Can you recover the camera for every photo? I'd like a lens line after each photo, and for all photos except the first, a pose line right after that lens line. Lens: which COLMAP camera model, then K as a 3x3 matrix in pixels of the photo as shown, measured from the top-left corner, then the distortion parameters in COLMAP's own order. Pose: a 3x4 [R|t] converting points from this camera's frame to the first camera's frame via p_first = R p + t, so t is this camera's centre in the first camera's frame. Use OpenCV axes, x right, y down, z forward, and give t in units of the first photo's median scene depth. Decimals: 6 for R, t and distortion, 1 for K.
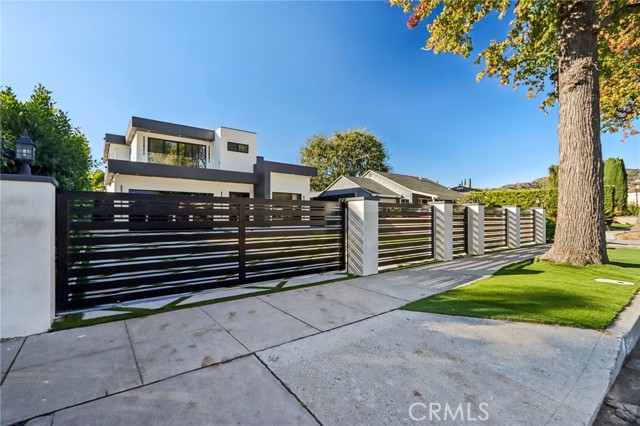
lens RADIAL K [[298.6, 0, 321.0], [0, 298.6, 220.1], [0, 0, 1]] dist [-0.013319, 0.000245]
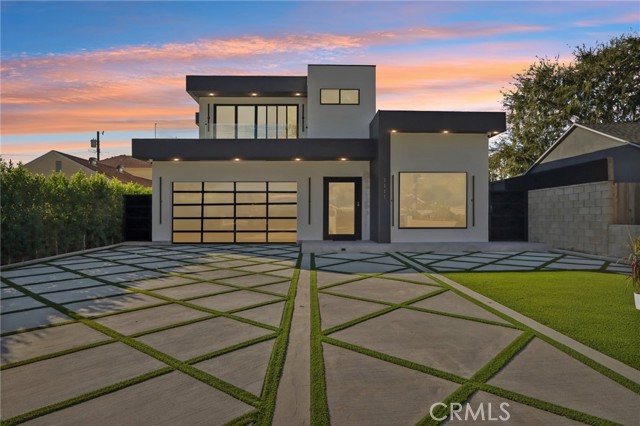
lens RADIAL K [[362.0, 0, 317.1], [0, 362.0, 220.3], [0, 0, 1]] dist [-0.005517, -0.000337]
pose [[0.812069, 0.000245, -0.583561, 0.079307], [0.002291, 0.999991, 0.003608, -0.016402], [0.583557, -0.004266, 0.812061, 0.430552]]
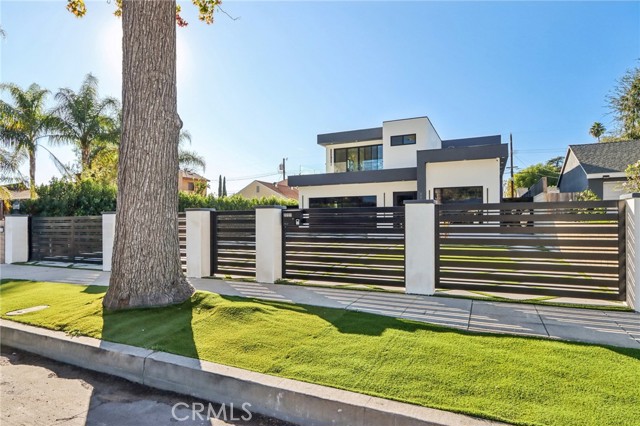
lens RADIAL K [[362.0, 0, 317.1], [0, 362.0, 220.3], [0, 0, 1]] dist [-0.005517, -0.000337]
pose [[0.450606, -0.003134, -0.892717, 0.548211], [0.003080, 0.999993, -0.001956, -0.009233], [0.892718, -0.001868, 0.450613, 0.306128]]
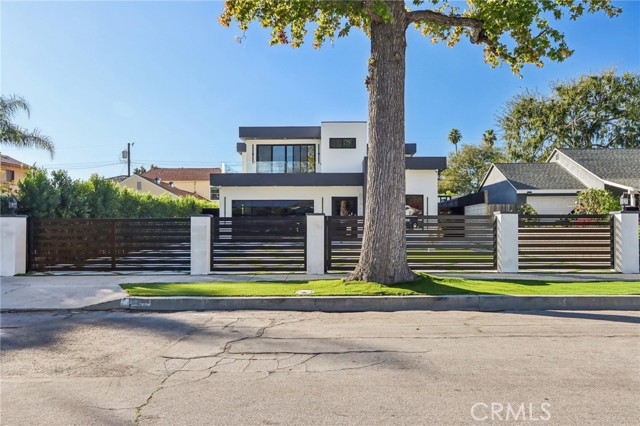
lens RADIAL K [[481.7, 0, 322.0], [0, 481.7, 229.8], [0, 0, 1]] dist [-0.007022, -0.000670]
pose [[0.779677, 0.001787, -0.626180, 0.517727], [-0.001586, 0.999998, 0.000878, -0.003524], [0.626180, 0.000309, 0.779678, -0.079845]]
